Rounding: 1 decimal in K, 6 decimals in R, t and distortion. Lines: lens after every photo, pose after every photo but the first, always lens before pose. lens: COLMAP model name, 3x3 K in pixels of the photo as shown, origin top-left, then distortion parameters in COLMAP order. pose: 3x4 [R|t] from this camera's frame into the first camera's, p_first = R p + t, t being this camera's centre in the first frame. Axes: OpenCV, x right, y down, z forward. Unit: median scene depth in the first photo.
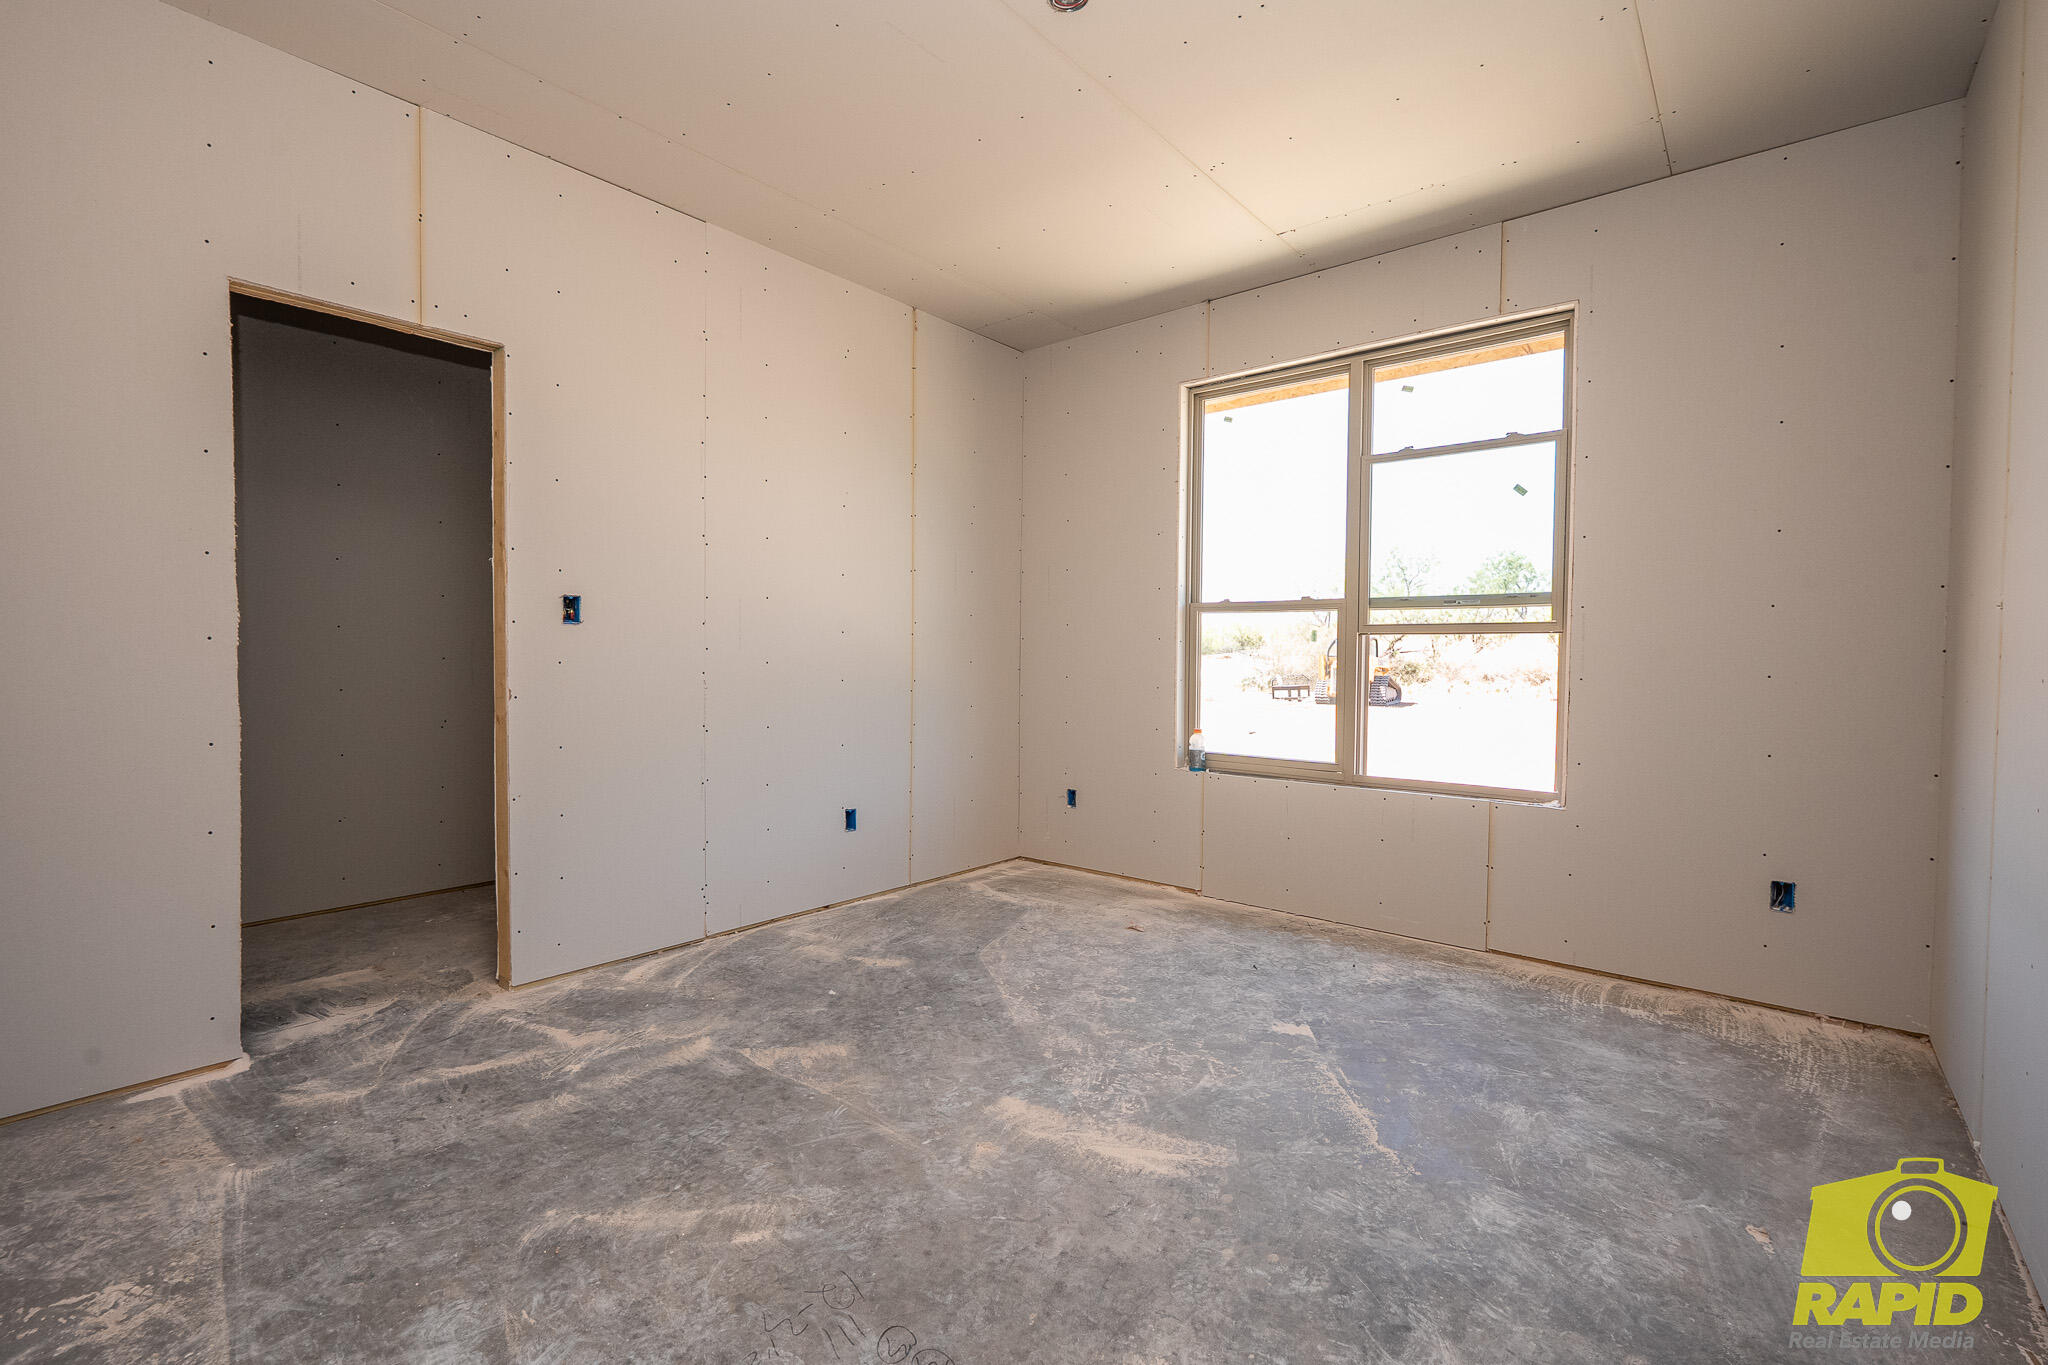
lens RADIAL K [[912.3, 0, 1015.1], [0, 912.3, 685.0], [0, 0, 1]] dist [-0.000602, 0.000306]
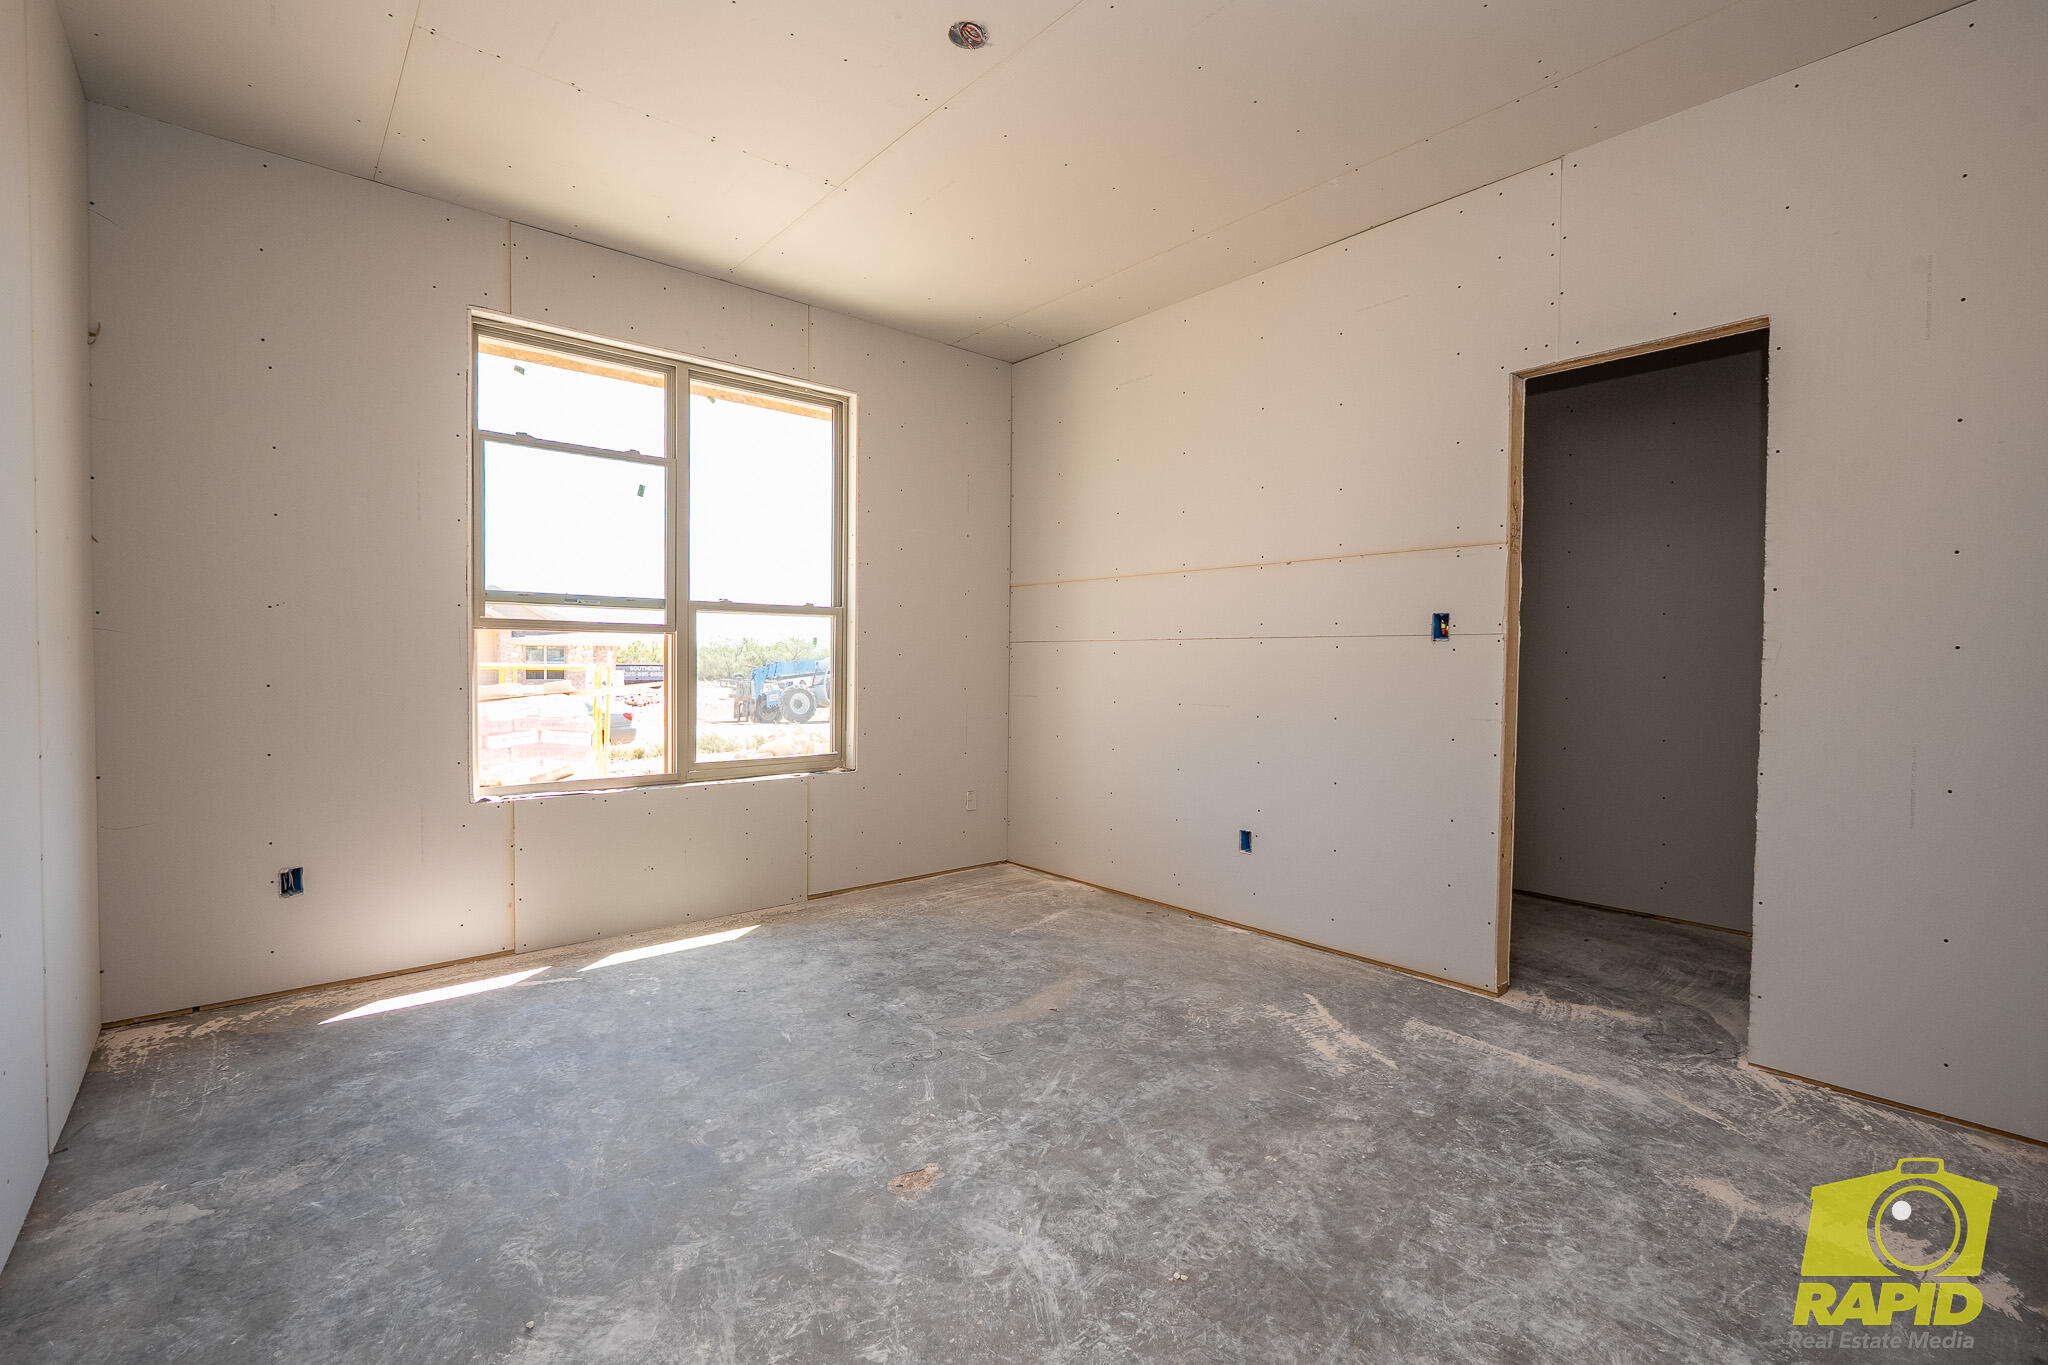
lens RADIAL K [[912.3, 0, 1015.6], [0, 912.3, 671.5], [0, 0, 1]] dist [-0.000602, 0.000306]
pose [[0.174187, -0.017854, 0.984551, -0.557376], [0.022817, 0.999640, 0.014091, -0.020573], [-0.984448, 0.020010, 0.174531, 0.454593]]
